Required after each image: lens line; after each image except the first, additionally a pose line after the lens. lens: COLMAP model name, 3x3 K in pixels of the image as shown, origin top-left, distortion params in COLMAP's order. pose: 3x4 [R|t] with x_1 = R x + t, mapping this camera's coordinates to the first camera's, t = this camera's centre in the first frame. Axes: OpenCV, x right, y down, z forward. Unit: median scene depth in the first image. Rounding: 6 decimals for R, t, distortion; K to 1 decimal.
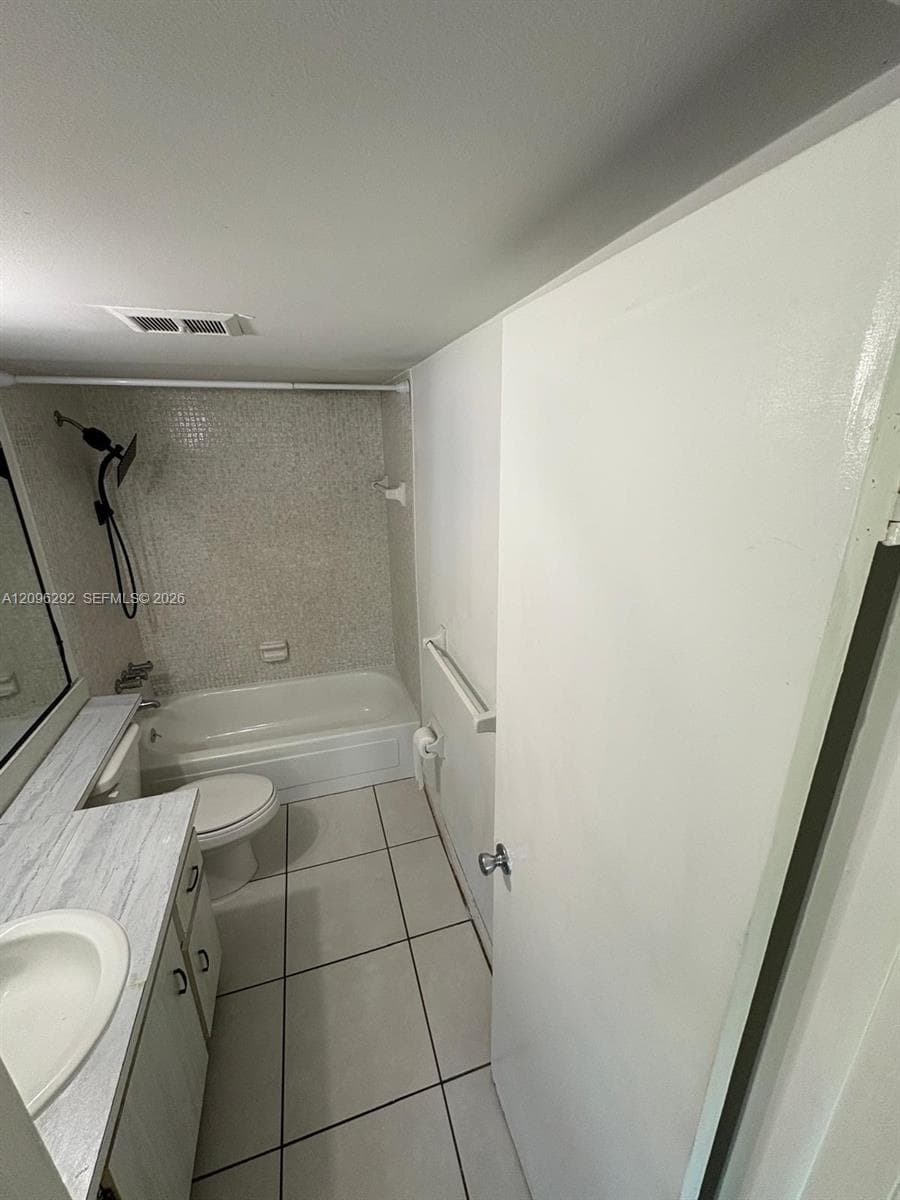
lens RADIAL K [[480.4, 0, 450.4], [0, 480.4, 601.6], [0, 0, 1]] dist [0.000932, 0.000474]
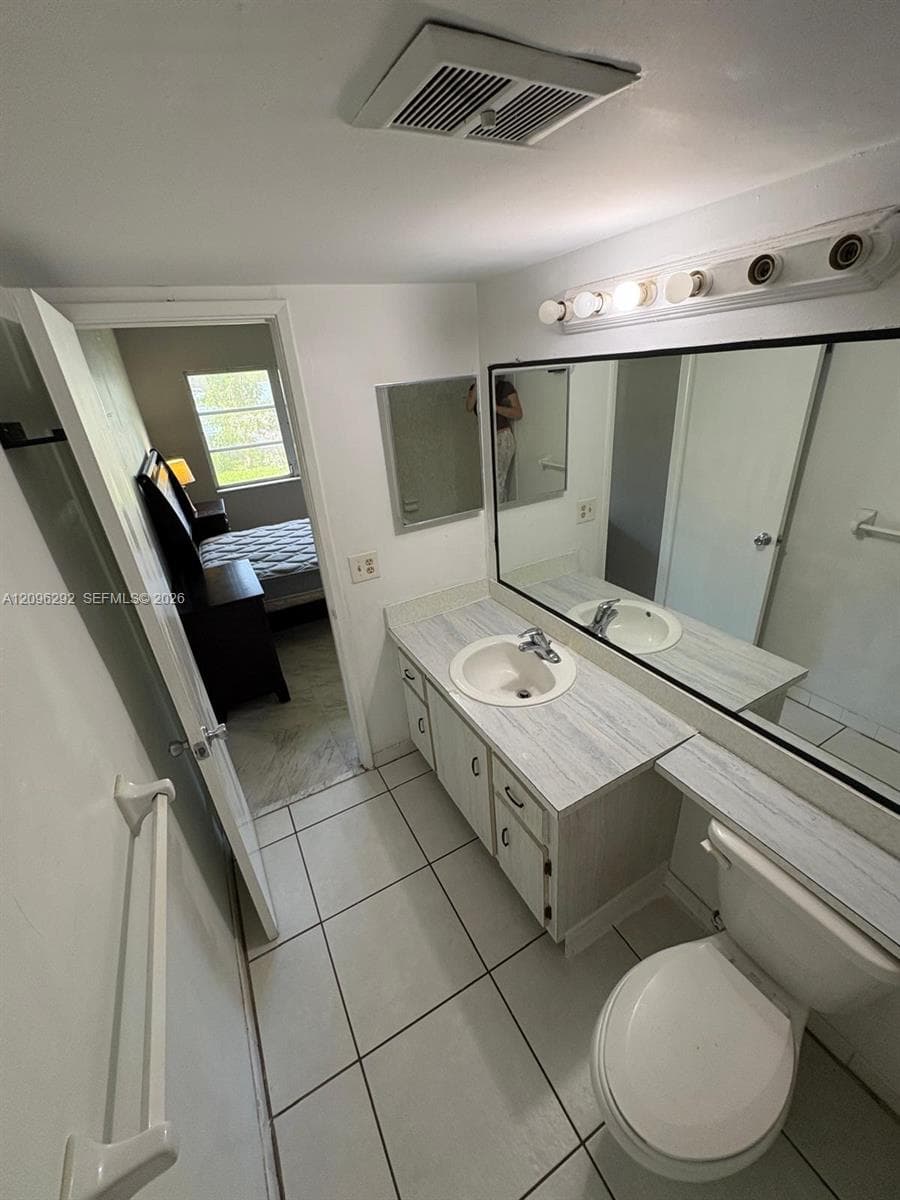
lens RADIAL K [[480.4, 0, 447.1], [0, 480.4, 600.0], [0, 0, 1]] dist [0.000932, 0.000474]
pose [[-0.978609, 0.161672, -0.127228, -0.178439], [0.026534, 0.712442, 0.701229, -0.263270], [0.204012, 0.682853, -0.701492, 0.772213]]
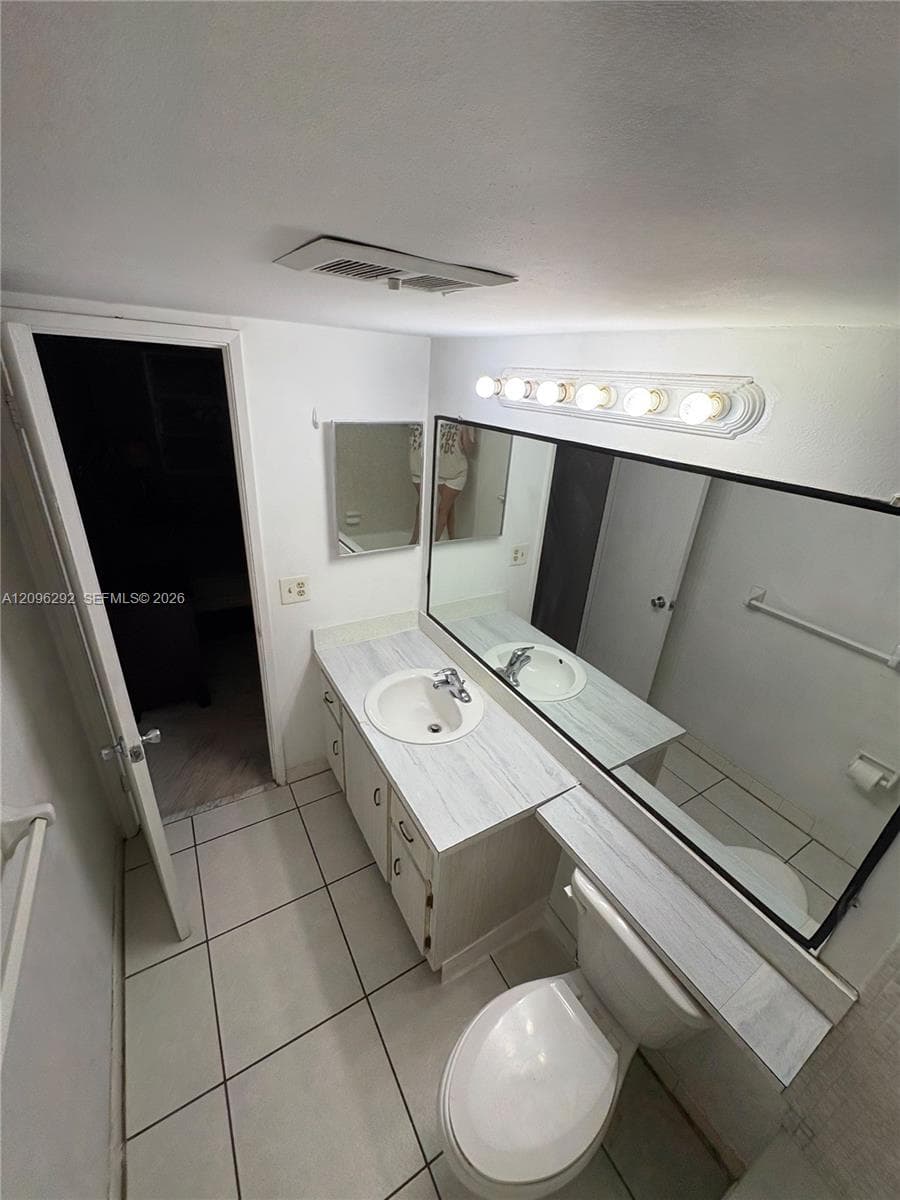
lens RADIAL K [[480.4, 0, 450.1], [0, 480.4, 598.2], [0, 0, 1]] dist [0.000932, 0.000474]
pose [[-0.972786, 0.052620, -0.225651, -0.224592], [-0.121237, 0.714327, 0.689231, -0.327047], [0.197456, 0.697831, -0.688507, 0.769381]]
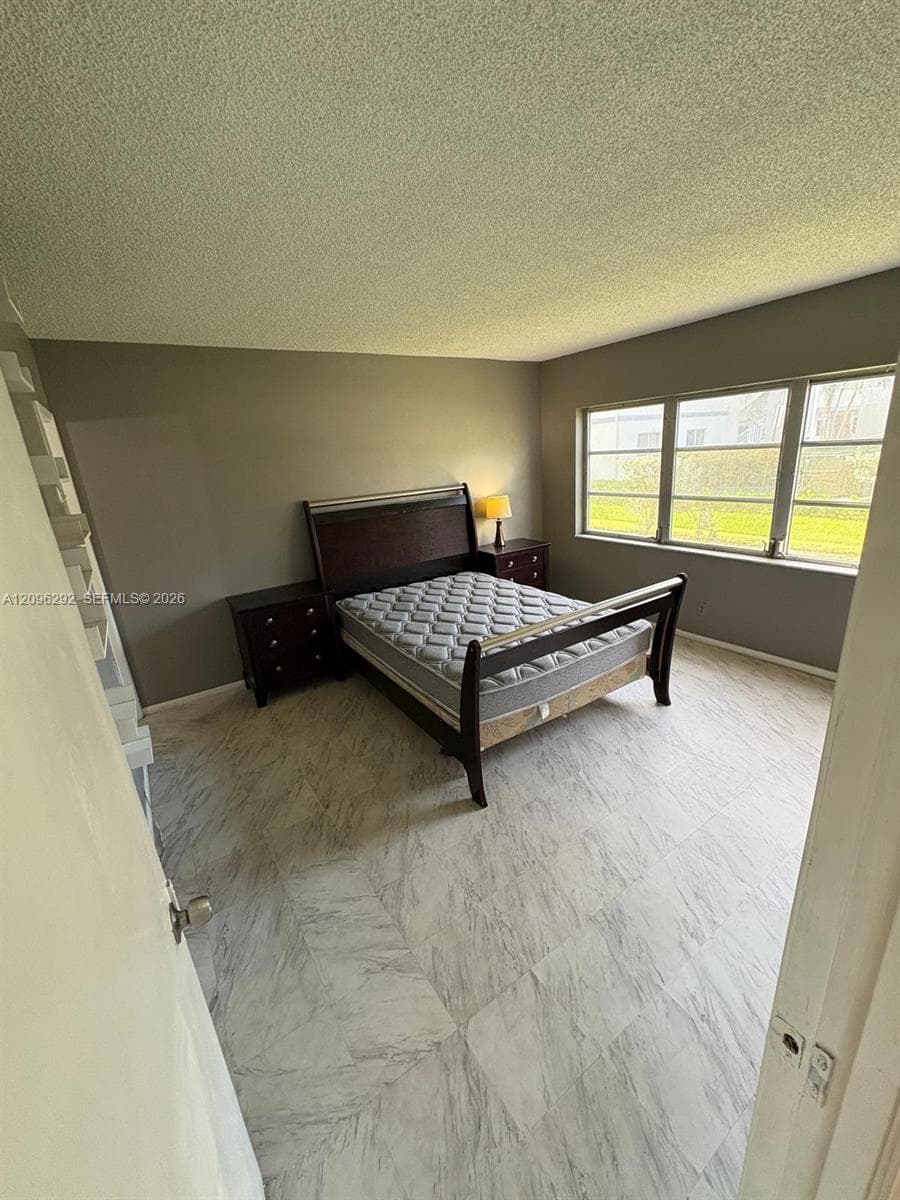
lens RADIAL K [[480.4, 0, 450.6], [0, 480.4, 599.6], [0, 0, 1]] dist [0.000932, 0.000474]
pose [[-0.278269, -0.260972, 0.924370, -0.505665], [0.383665, 0.852071, 0.356057, -0.130852], [-0.880550, 0.453728, -0.136979, 0.422774]]
